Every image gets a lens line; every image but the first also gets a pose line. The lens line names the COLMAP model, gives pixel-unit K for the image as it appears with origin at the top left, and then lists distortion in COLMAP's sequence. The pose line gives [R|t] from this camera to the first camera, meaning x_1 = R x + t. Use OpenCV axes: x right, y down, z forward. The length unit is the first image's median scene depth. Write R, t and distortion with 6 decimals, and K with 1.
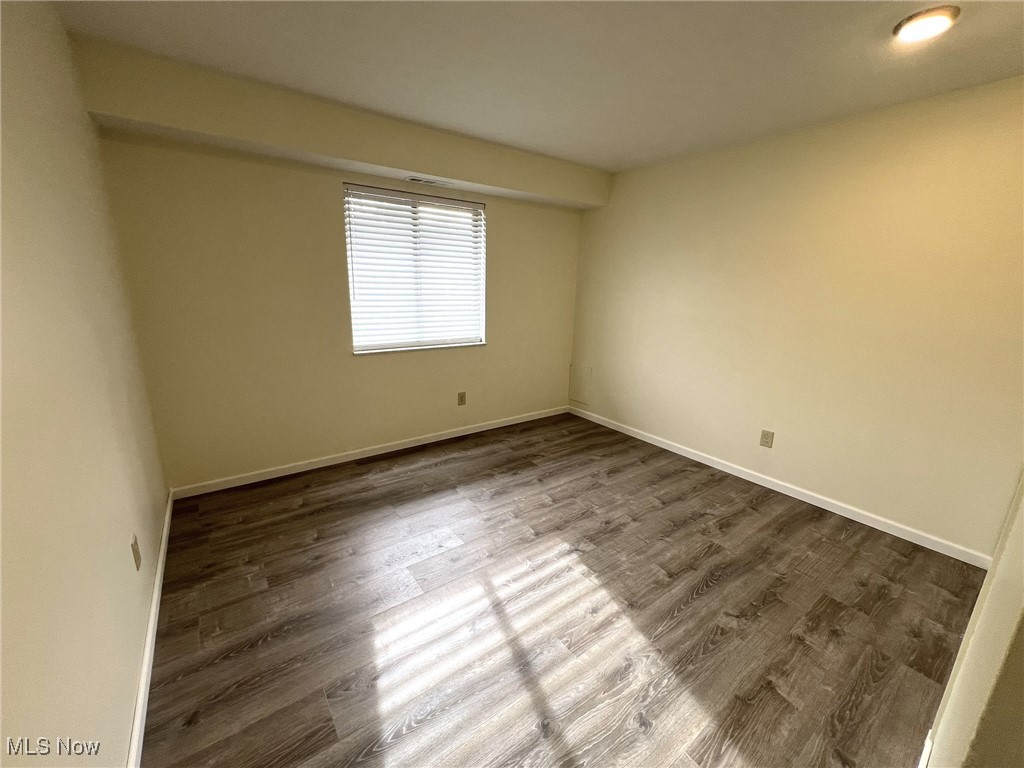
lens RADIAL K [[409.9, 0, 510.1], [0, 409.9, 381.3], [0, 0, 1]] dist [0.001335, 0.000262]
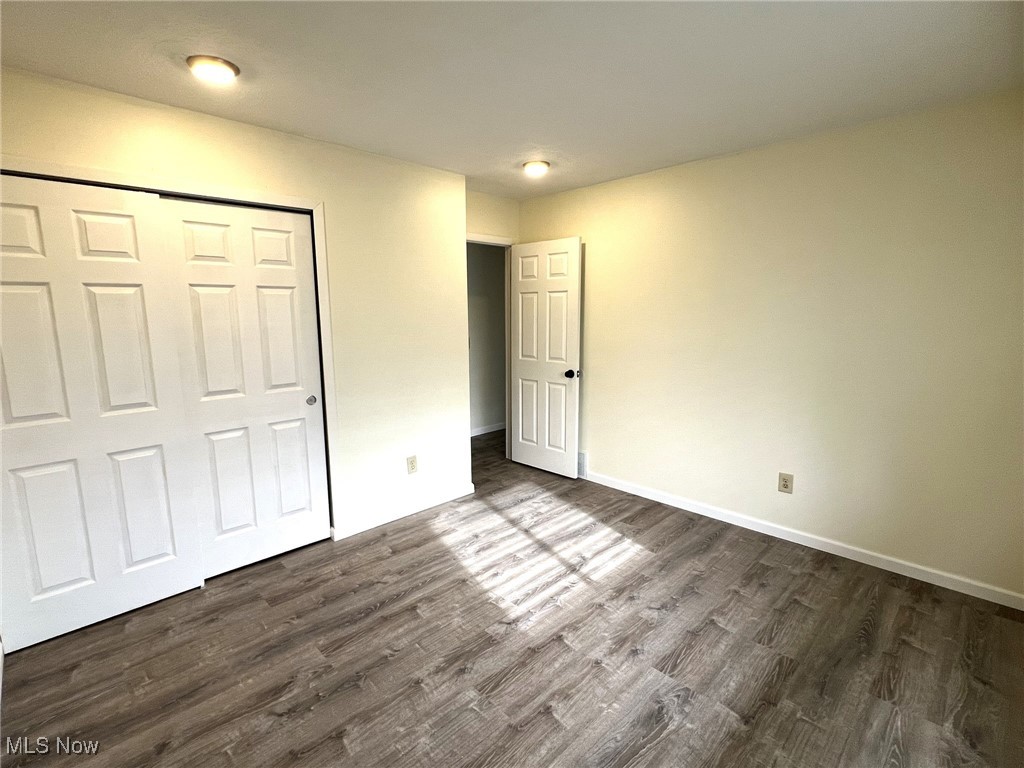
lens RADIAL K [[486.2, 0, 508.4], [0, 486.2, 379.7], [0, 0, 1]] dist [0.000179, 0.000616]
pose [[-0.989695, 0.002959, -0.143163, 0.302253], [-0.050760, 0.927612, 0.370081, -0.425664], [0.133895, 0.373534, -0.917902, 1.715984]]
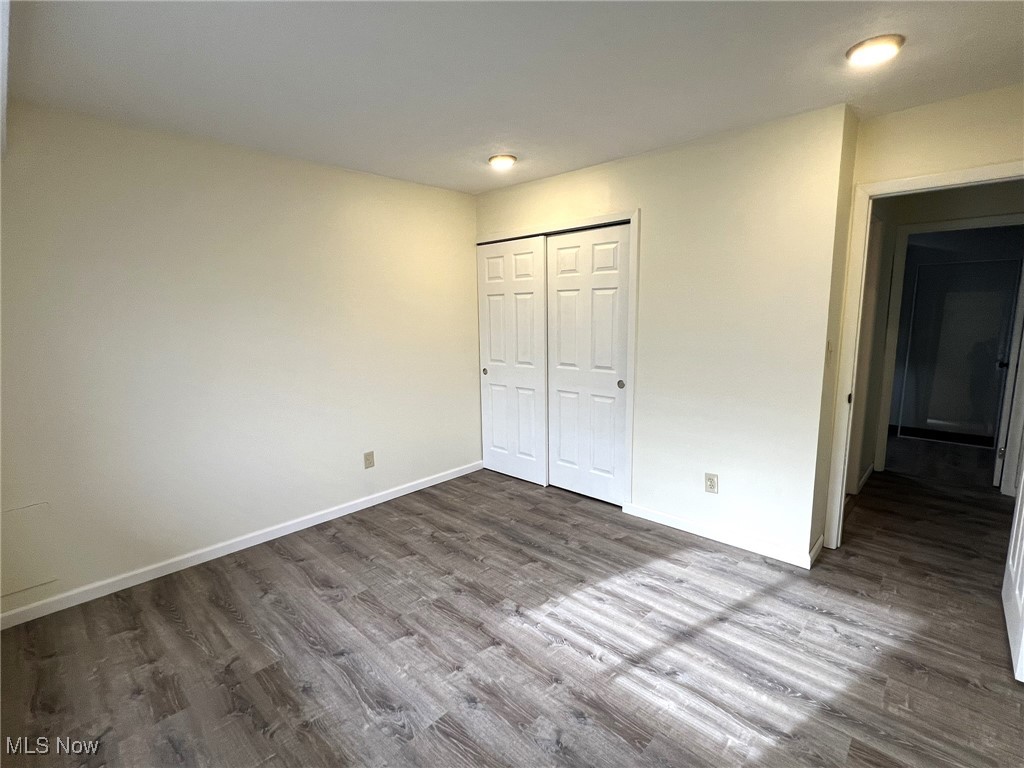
lens RADIAL K [[486.2, 0, 508.2], [0, 486.2, 382.9], [0, 0, 1]] dist [0.000179, 0.000616]
pose [[-0.176091, -0.169571, 0.969659, -0.758533], [0.244104, 0.946761, 0.209896, -0.276078], [-0.953628, 0.273658, -0.125323, 1.003462]]
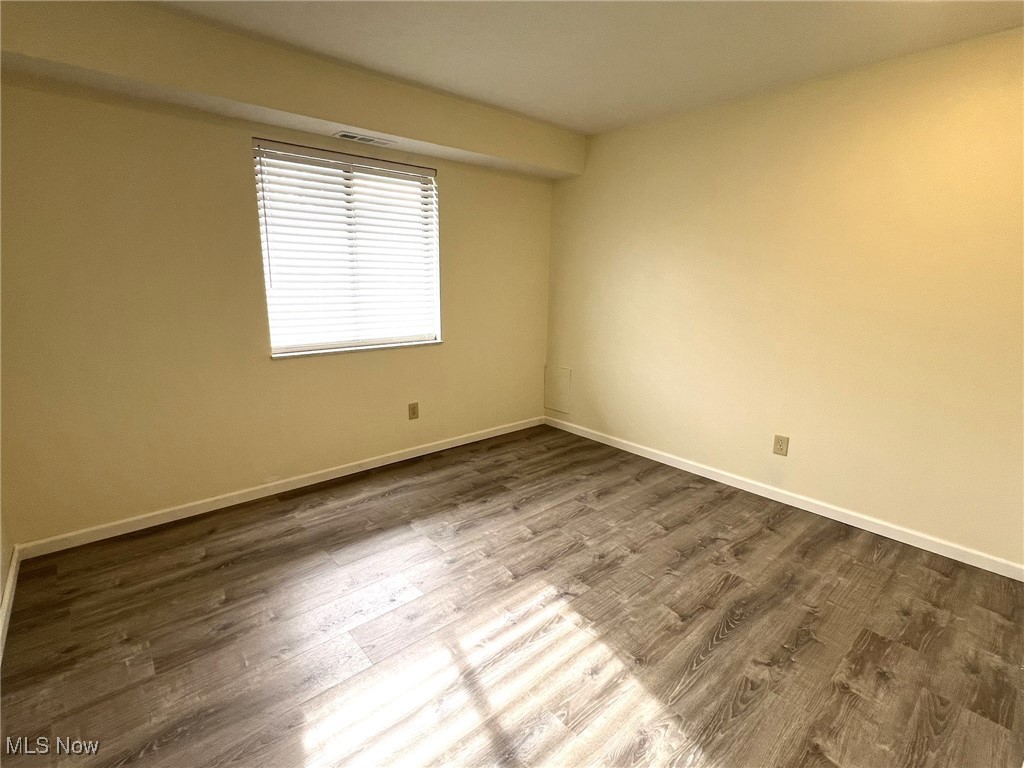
lens RADIAL K [[486.2, 0, 509.9], [0, 486.2, 381.1], [0, 0, 1]] dist [0.000179, 0.000616]
pose [[0.995995, -0.028688, 0.084678, -0.015066], [0.030490, 0.999334, -0.020065, 0.014728], [-0.084046, 0.022566, 0.996206, 0.059566]]
